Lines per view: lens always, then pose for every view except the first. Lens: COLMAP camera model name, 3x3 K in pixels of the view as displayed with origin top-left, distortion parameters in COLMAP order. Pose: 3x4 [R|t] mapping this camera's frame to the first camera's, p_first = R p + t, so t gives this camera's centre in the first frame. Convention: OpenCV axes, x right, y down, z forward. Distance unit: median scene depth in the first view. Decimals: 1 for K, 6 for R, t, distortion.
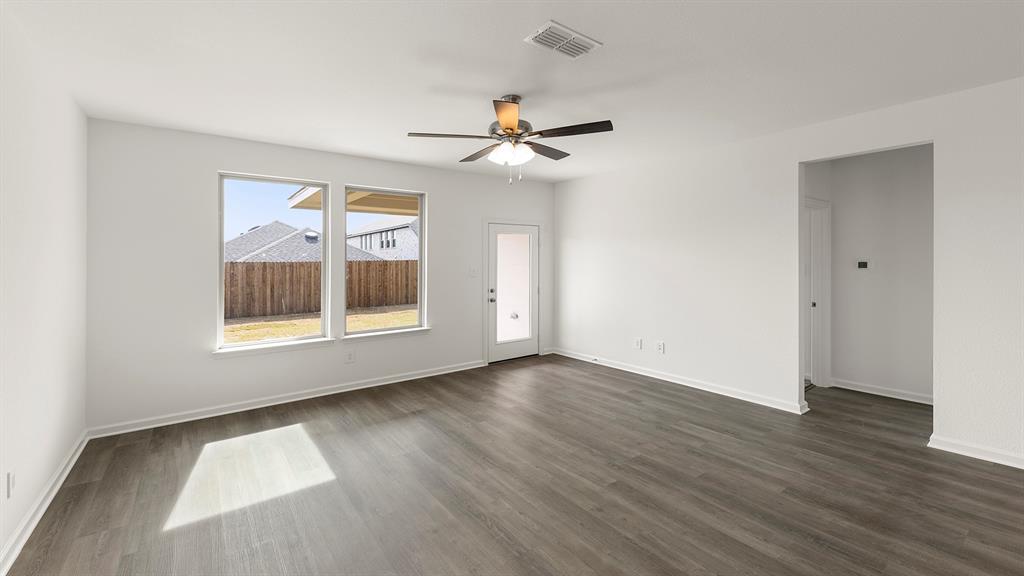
lens RADIAL K [[418.2, 0, 509.8], [0, 418.2, 260.8], [0, 0, 1]] dist [0.000735, -0.000029]
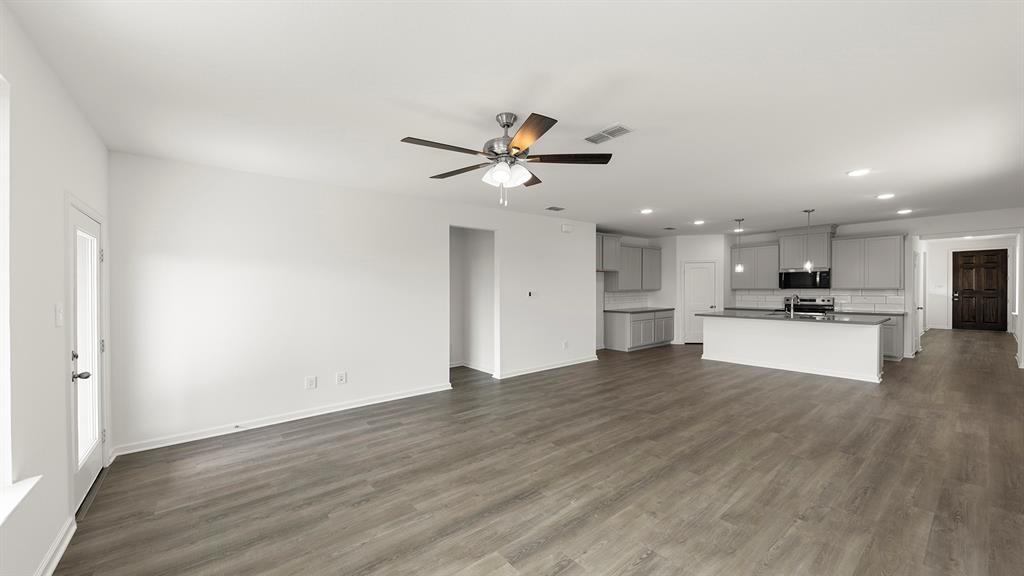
lens RADIAL K [[378.1, 0, 511.7], [0, 378.1, 292.8], [0, 0, 1]] dist [0.000213, -0.000177]
pose [[-0.035569, -0.004966, 0.999355, -0.688016], [0.008304, 0.999952, 0.005265, 0.006978], [-0.999333, 0.008486, -0.035526, 0.800375]]
